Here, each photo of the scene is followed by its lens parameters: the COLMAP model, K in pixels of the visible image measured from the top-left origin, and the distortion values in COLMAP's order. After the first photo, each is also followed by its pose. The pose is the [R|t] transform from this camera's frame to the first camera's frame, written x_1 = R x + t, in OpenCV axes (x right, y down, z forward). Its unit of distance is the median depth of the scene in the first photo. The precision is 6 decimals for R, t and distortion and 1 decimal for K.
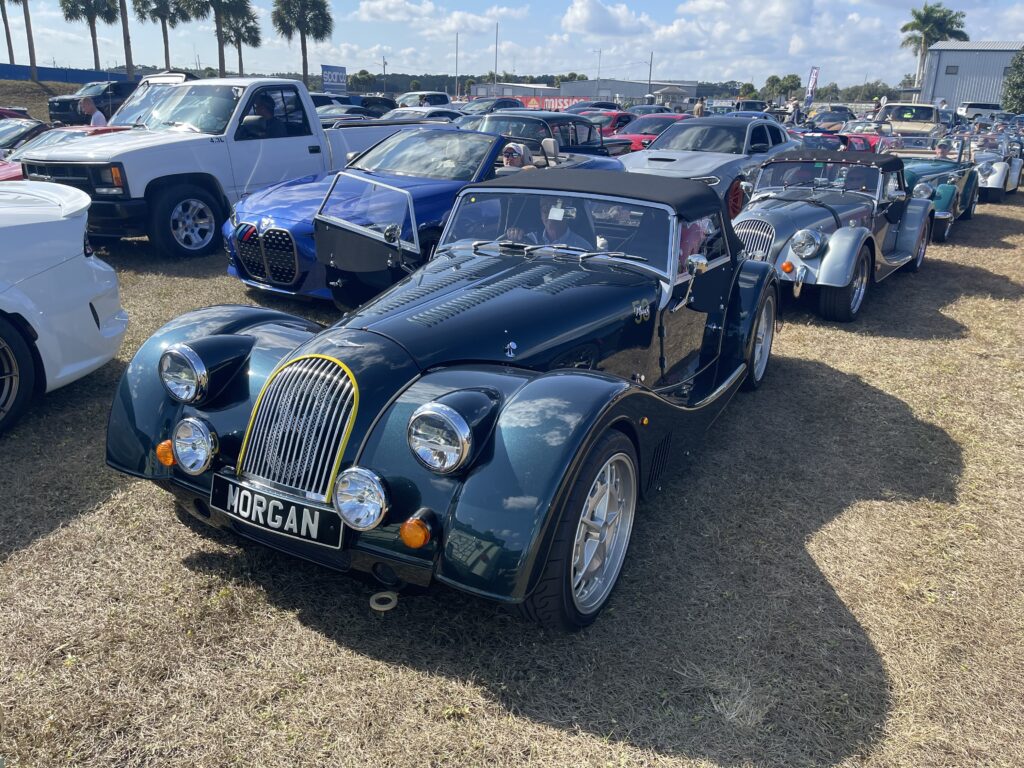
lens RADIAL K [[781.8, 0, 525.2], [0, 781.8, 381.8], [0, 0, 1]] dist [0.029249, -0.047740]
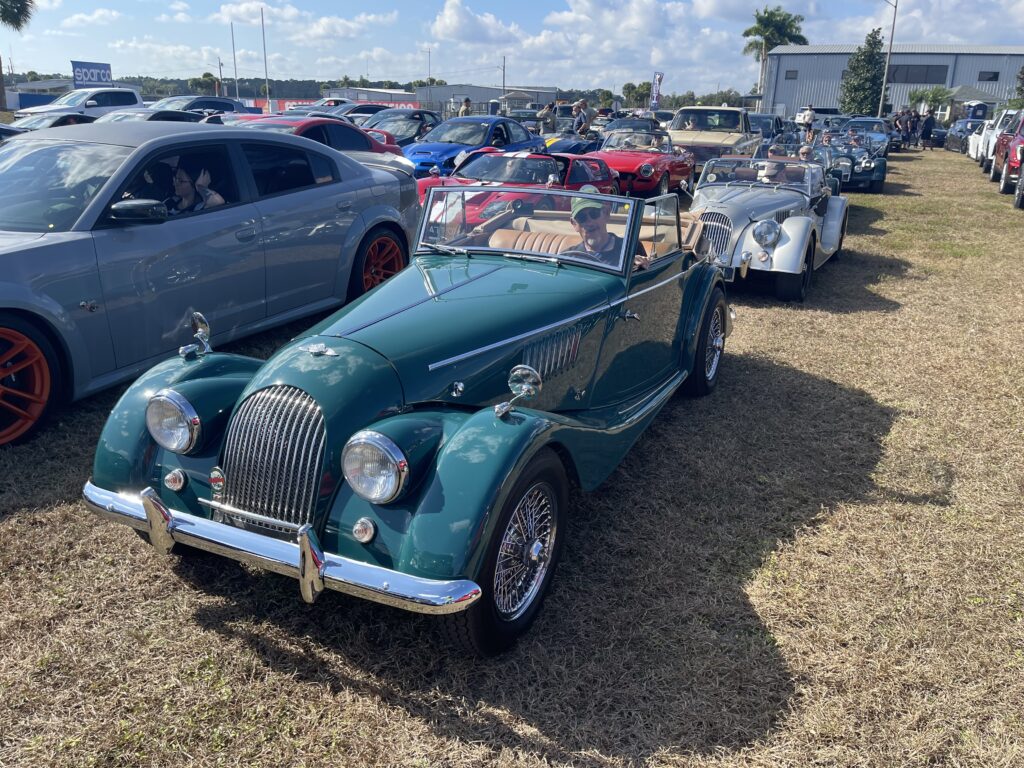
lens RADIAL K [[750.4, 0, 518.7], [0, 750.4, 376.2], [0, 0, 1]] dist [0.034344, -0.053135]
pose [[0.990699, -0.041831, 0.129479, 0.082447], [0.042062, 0.999115, 0.000952, -0.041966], [-0.129405, 0.004503, 0.991582, 0.126527]]
